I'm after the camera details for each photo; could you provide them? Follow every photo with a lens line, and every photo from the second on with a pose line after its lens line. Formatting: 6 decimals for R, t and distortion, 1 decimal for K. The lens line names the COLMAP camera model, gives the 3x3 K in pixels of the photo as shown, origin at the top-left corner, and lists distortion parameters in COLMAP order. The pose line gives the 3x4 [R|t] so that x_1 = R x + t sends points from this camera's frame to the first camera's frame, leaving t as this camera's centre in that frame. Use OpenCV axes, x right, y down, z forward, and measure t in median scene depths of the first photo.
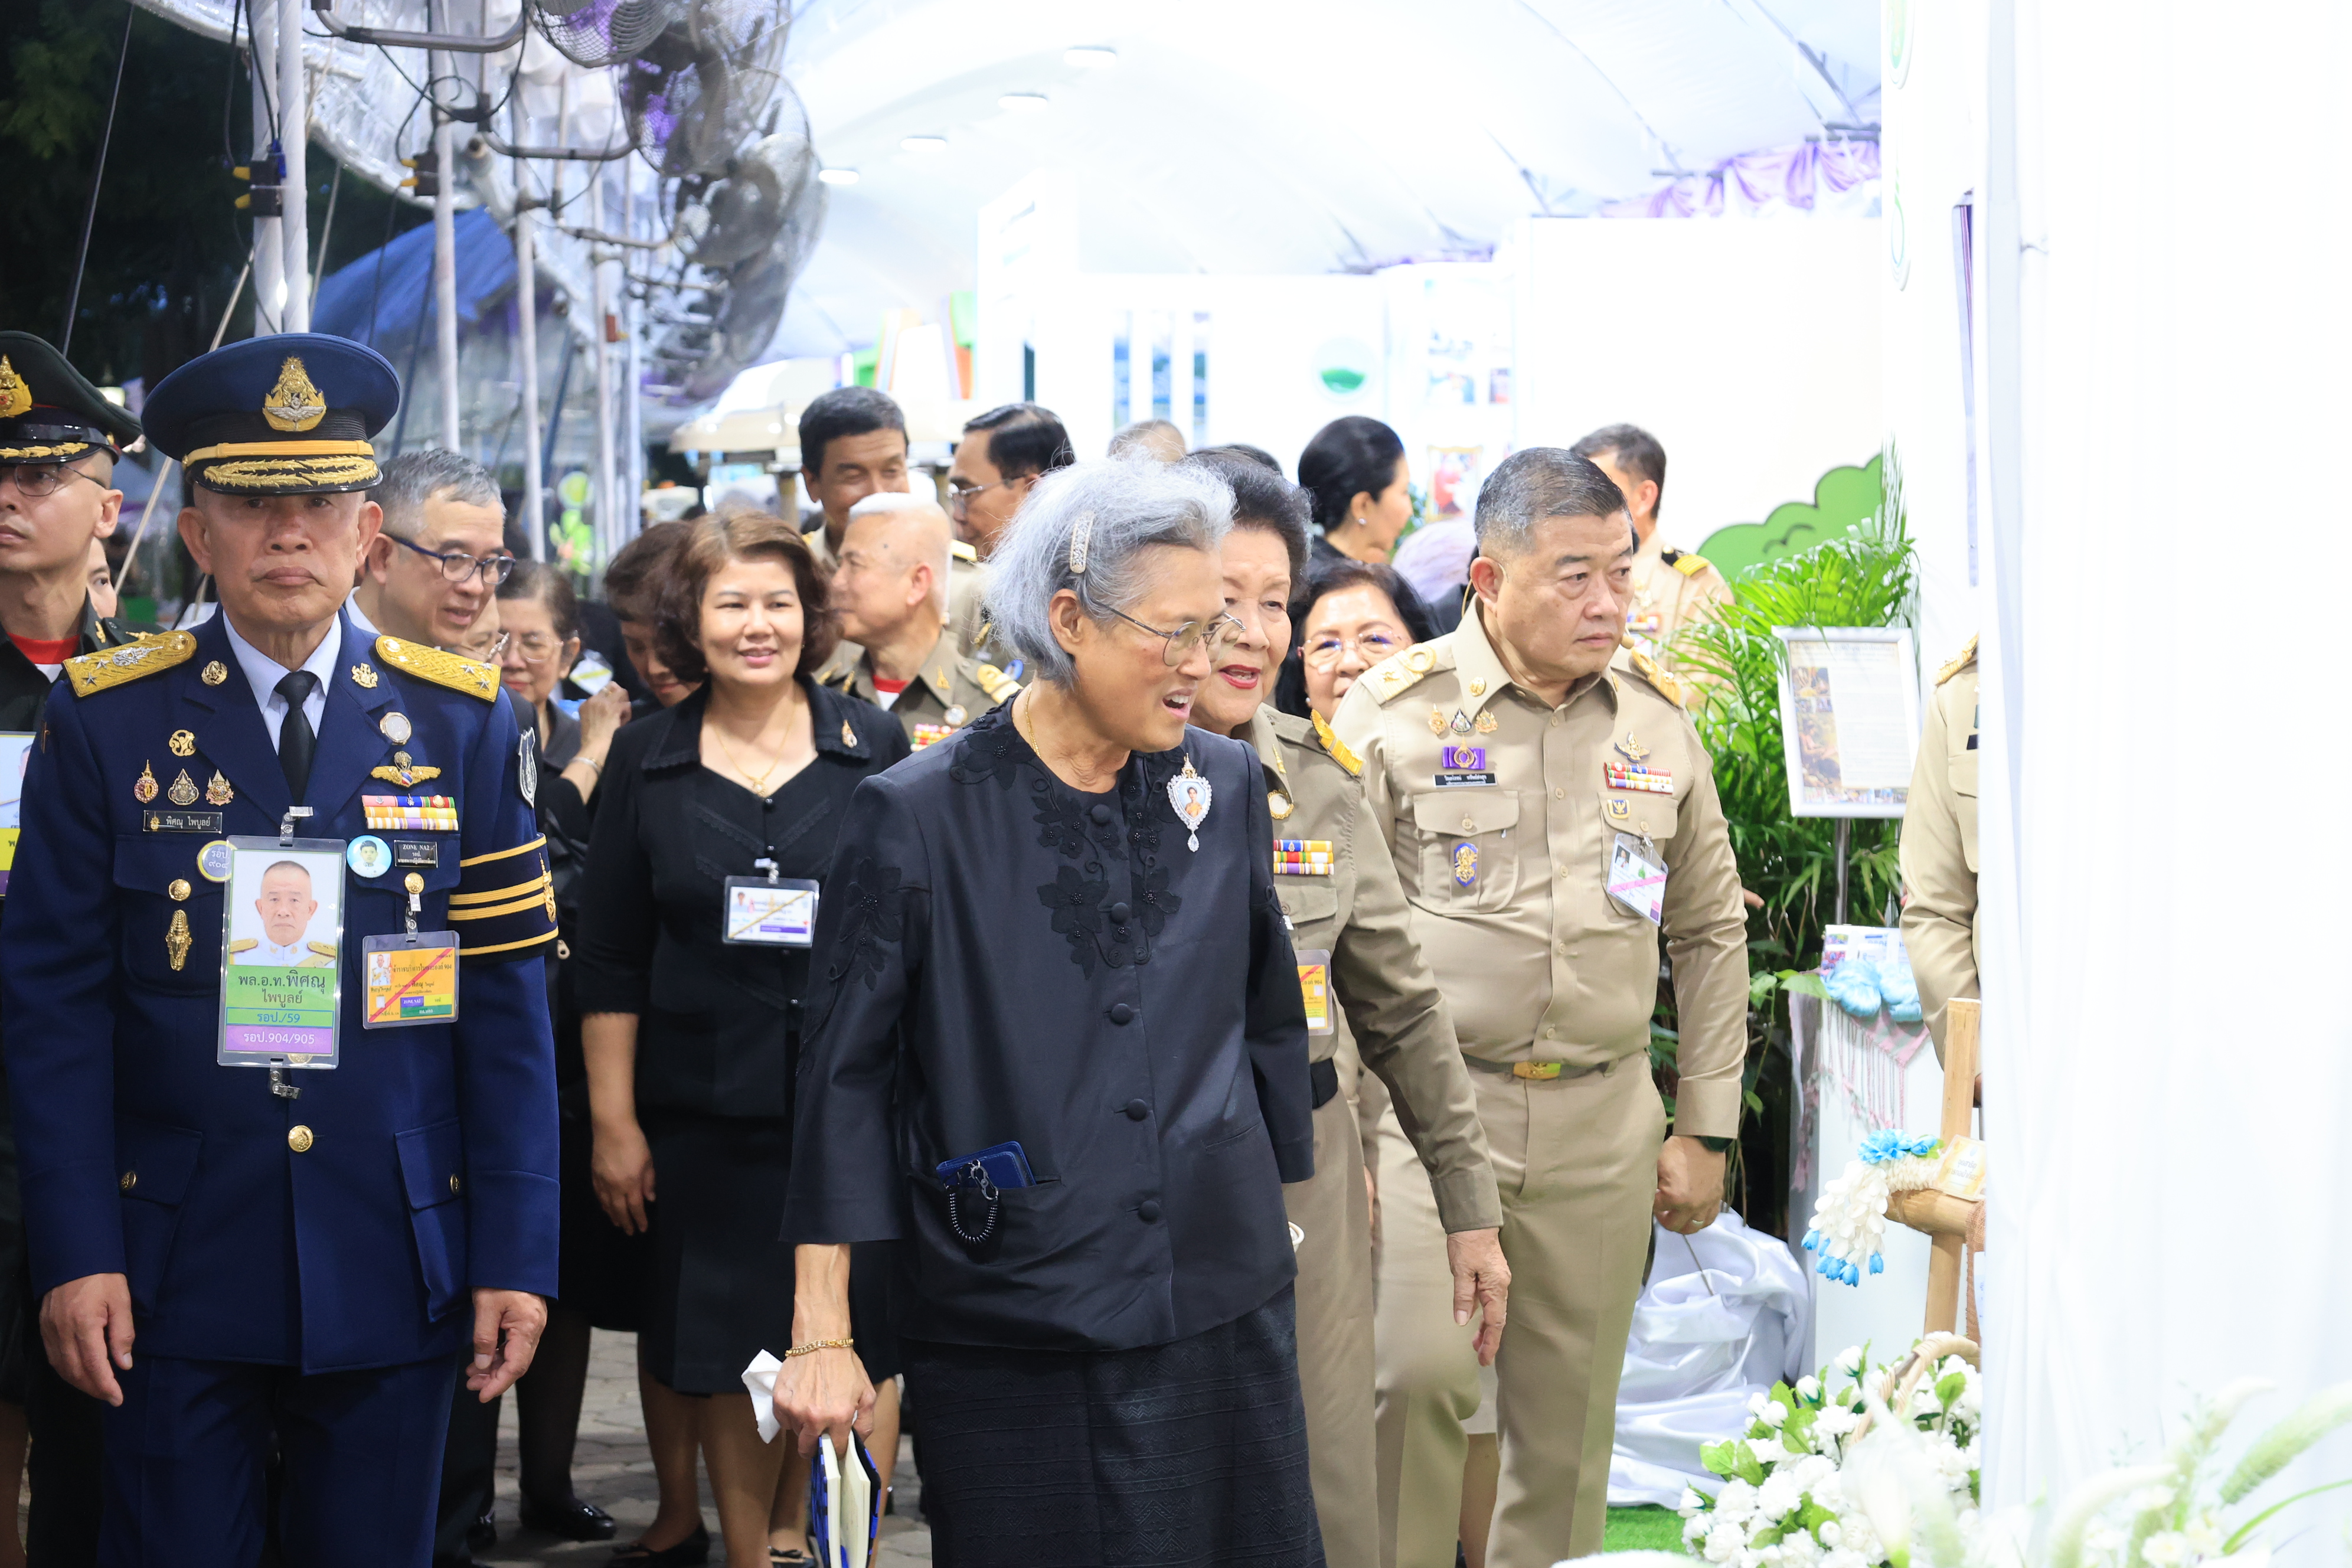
lens RADIAL K [[6064.6, 0, 1194.7], [0, 6064.6, 767.4], [0, 0, 1]] dist [0.016143, 0.000000]
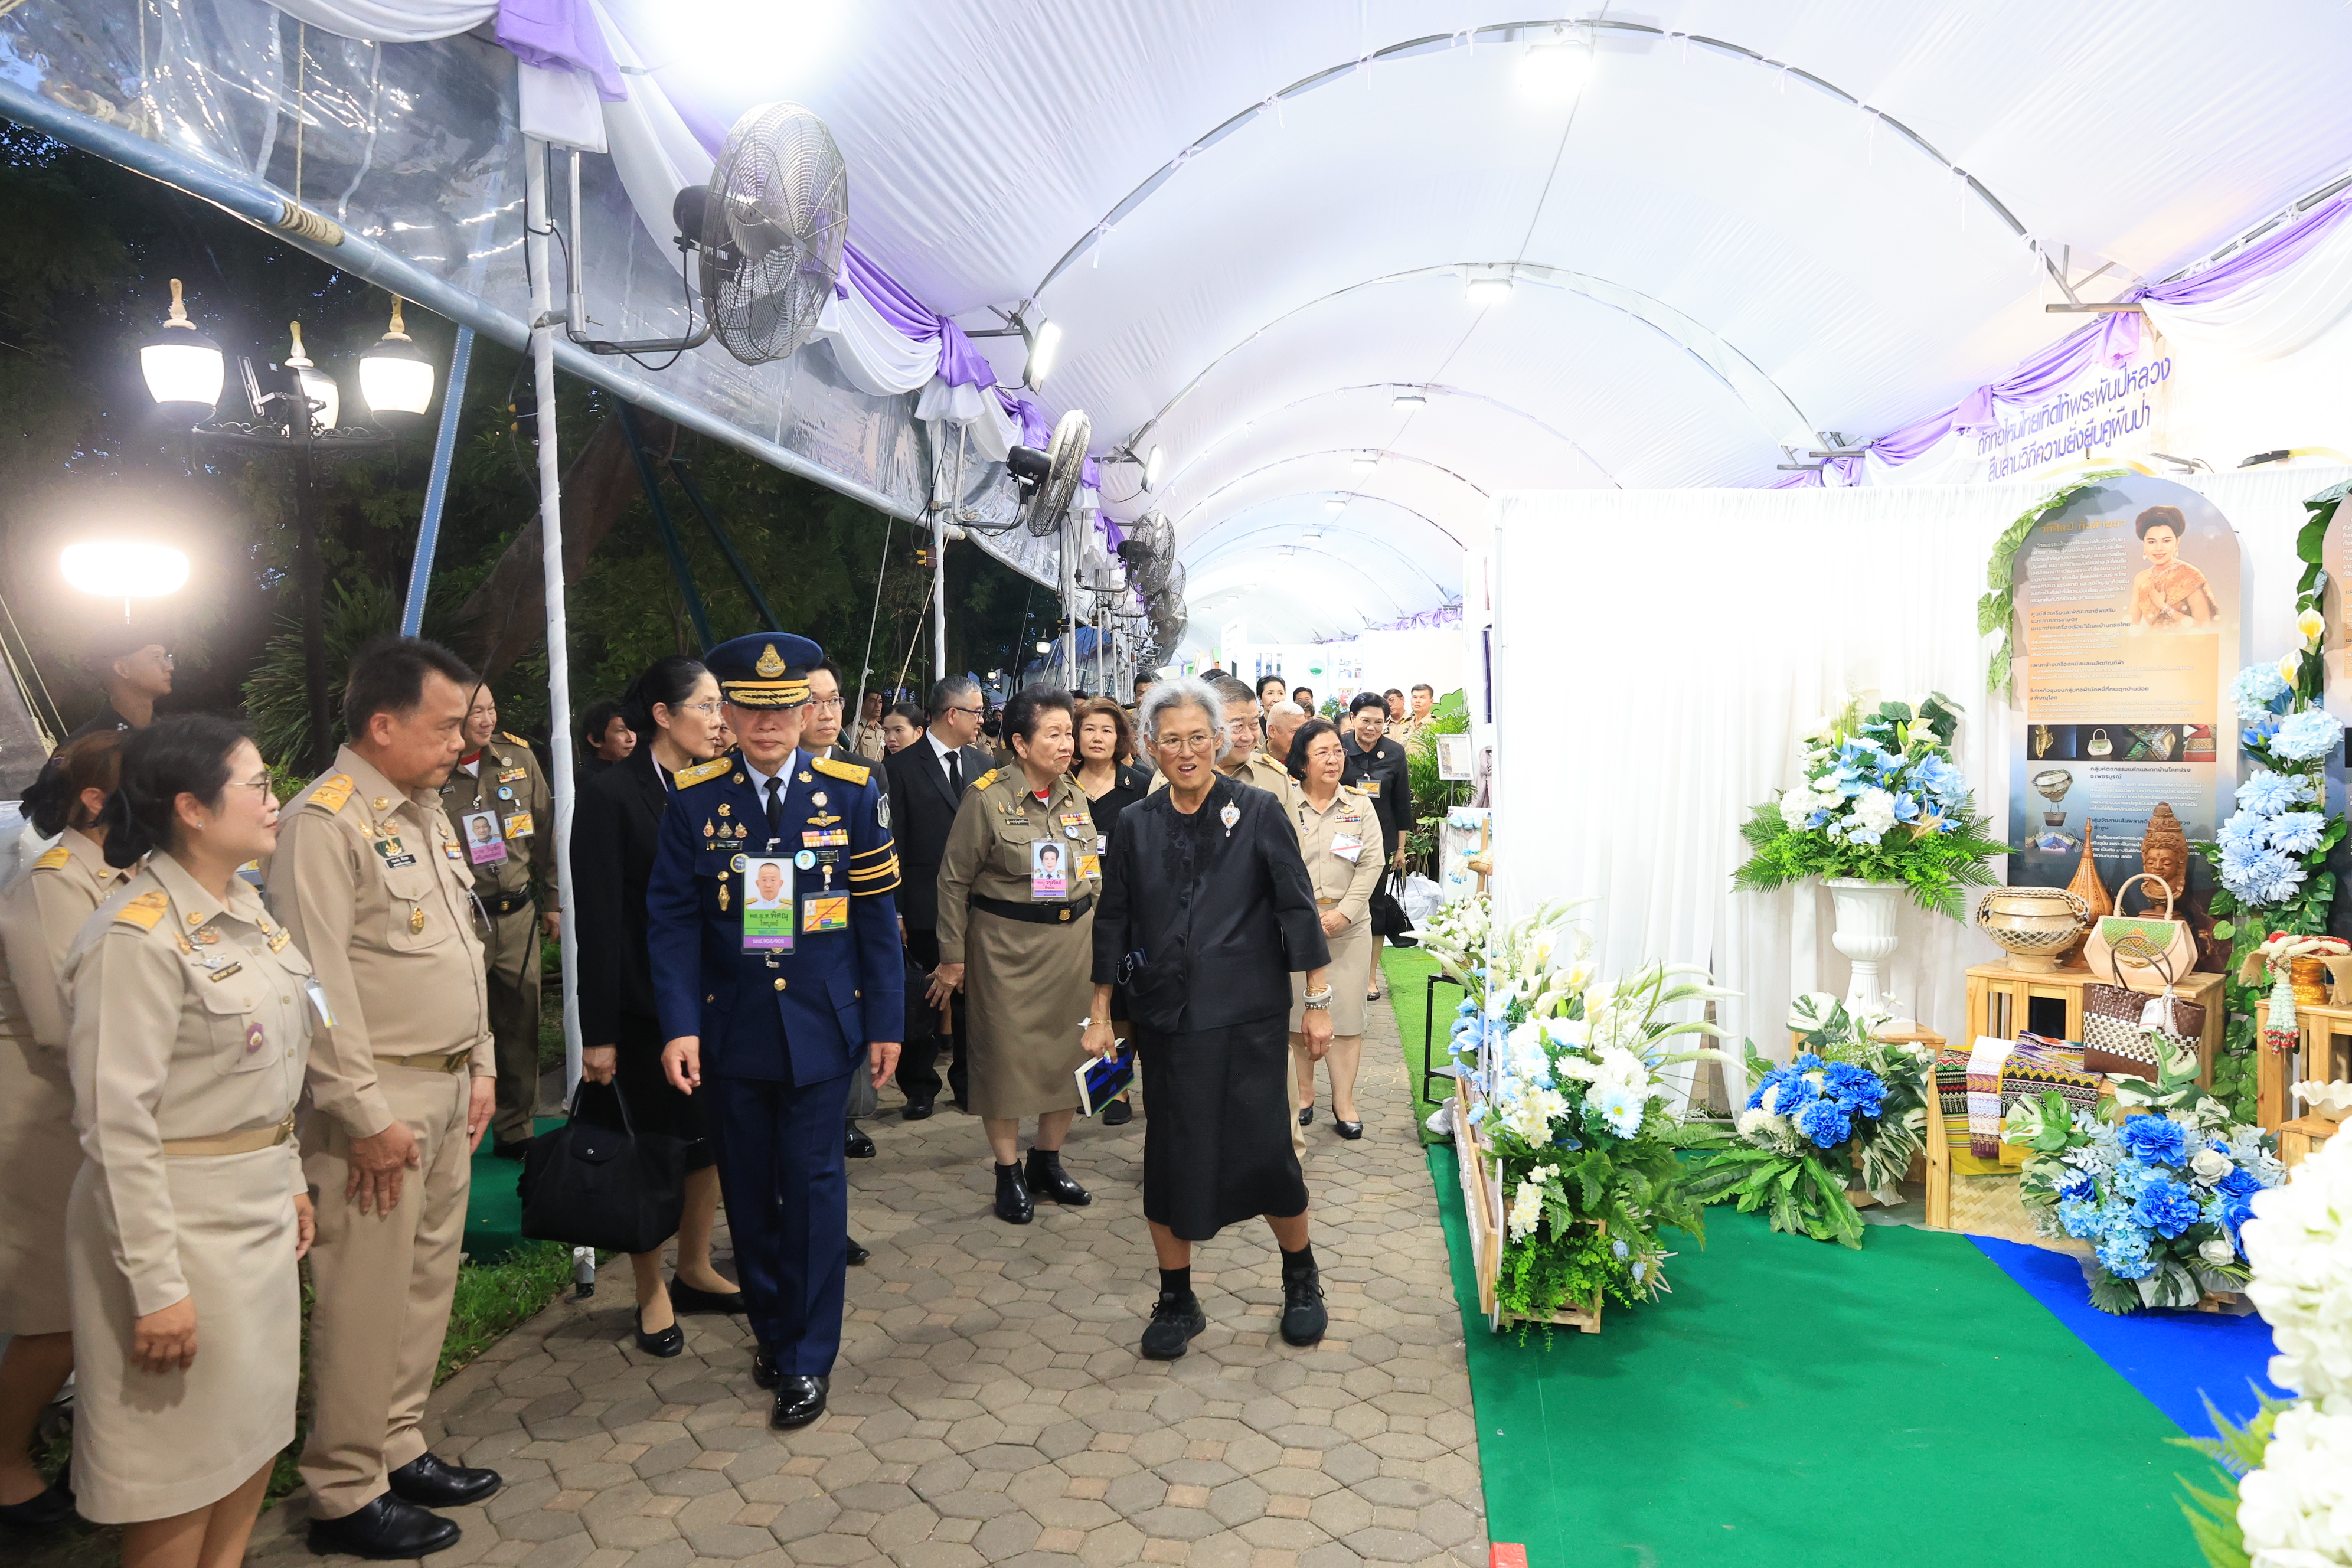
lens RADIAL K [[1611.3, 0, 1198.3], [0, 1611.3, 747.9], [0, 0, 1]] dist [-0.018990, 0.001370]
pose [[0.999003, 0.003120, -0.044543, -0.030475], [-0.003832, 0.999866, -0.015929, 0.008247], [0.044488, 0.016084, 0.998880, -0.175473]]
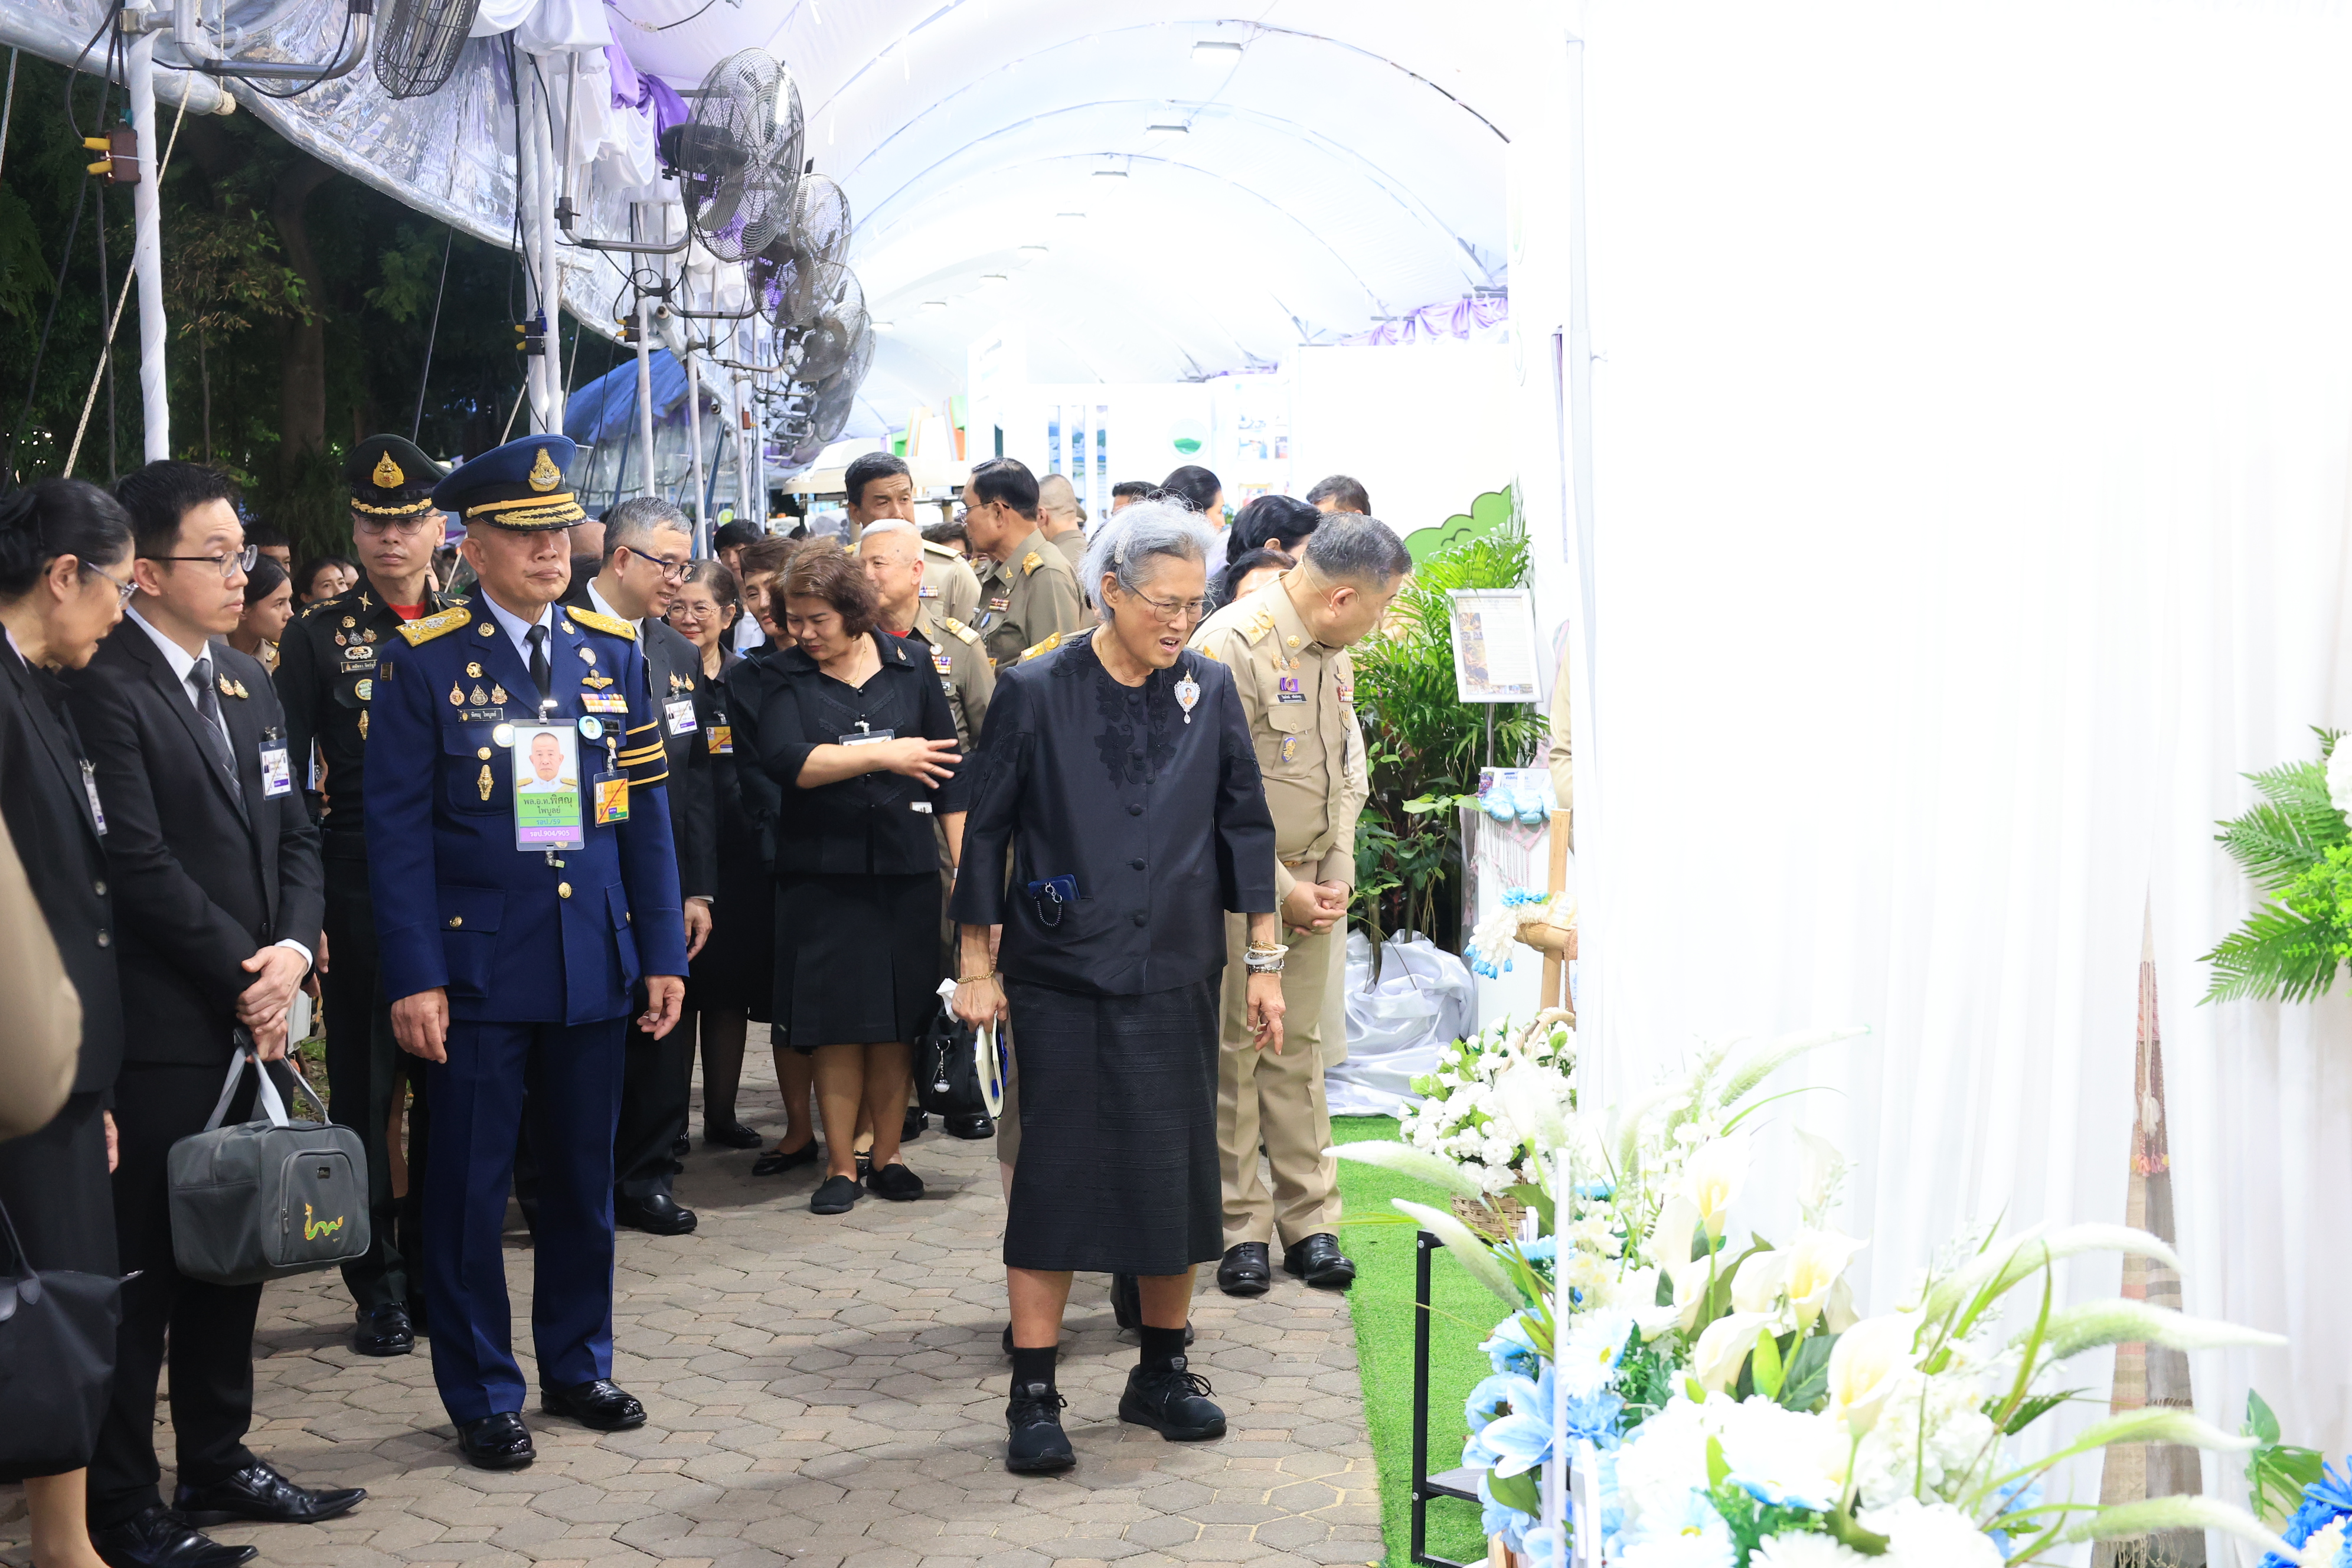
lens RADIAL K [[3639.9, 0, 1236.9], [0, 3639.9, 748.7], [0, 0, 1]] dist [0.000982, 0.000000]
pose [[0.999189, -0.017363, 0.036331, 0.000376], [0.016656, 0.999667, 0.019693, 0.000047], [-0.036661, -0.019072, 0.999146, -0.002118]]
